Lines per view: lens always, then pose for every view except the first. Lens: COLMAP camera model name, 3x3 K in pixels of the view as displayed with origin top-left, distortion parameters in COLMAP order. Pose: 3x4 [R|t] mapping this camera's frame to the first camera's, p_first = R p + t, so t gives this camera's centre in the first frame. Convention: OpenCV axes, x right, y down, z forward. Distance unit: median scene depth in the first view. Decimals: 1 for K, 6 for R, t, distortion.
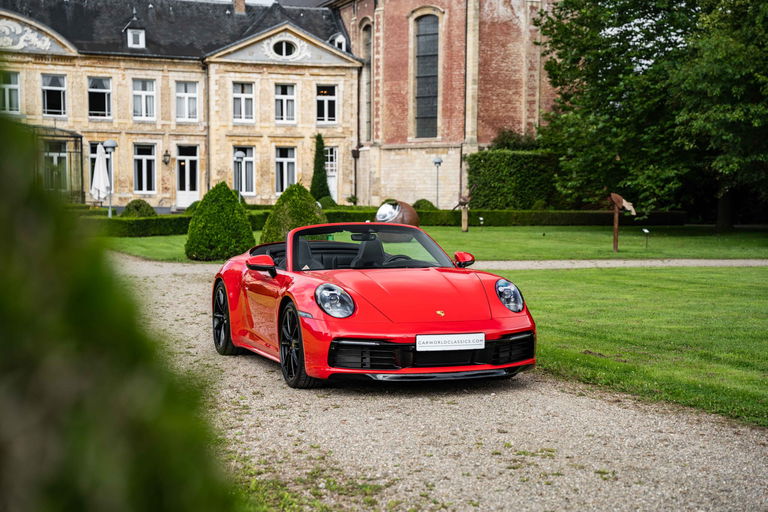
lens RADIAL K [[1308.3, 0, 384.0], [0, 1308.3, 256.0], [0, 0, 1]] dist [0.235665, -0.003840]
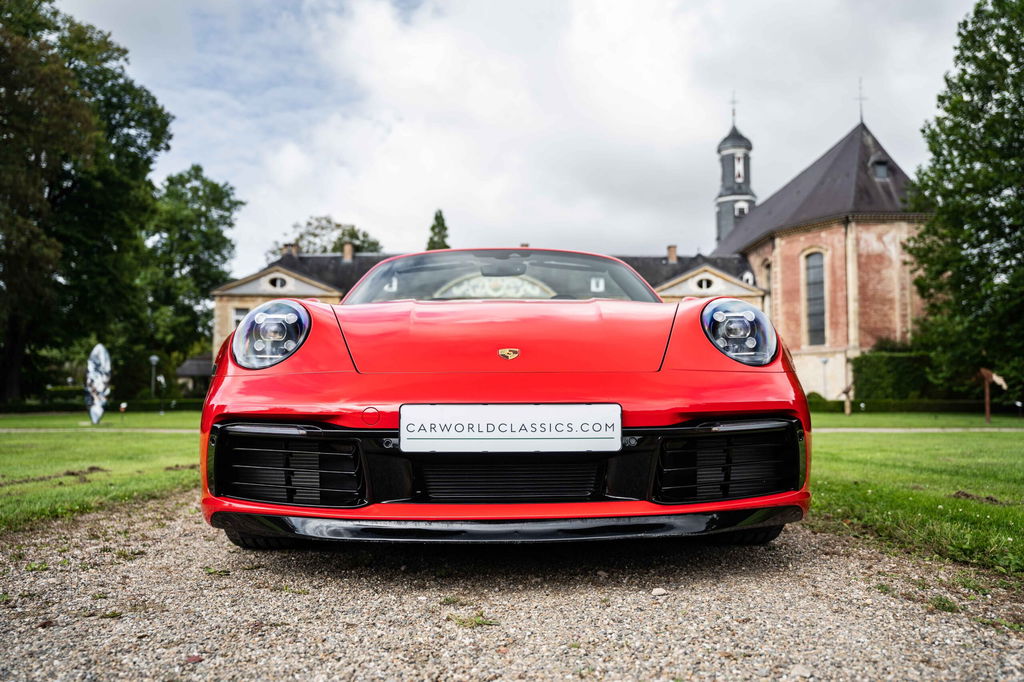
lens RADIAL K [[901.2, 0, 512.0], [0, 901.2, 341.0], [0, 0, 1]] dist [-0.093747, 0.159319]
pose [[0.951896, -0.030410, -0.304909, 0.016219], [-0.006266, 0.992923, -0.118590, 0.009460], [0.306358, 0.114796, 0.944969, 0.104521]]
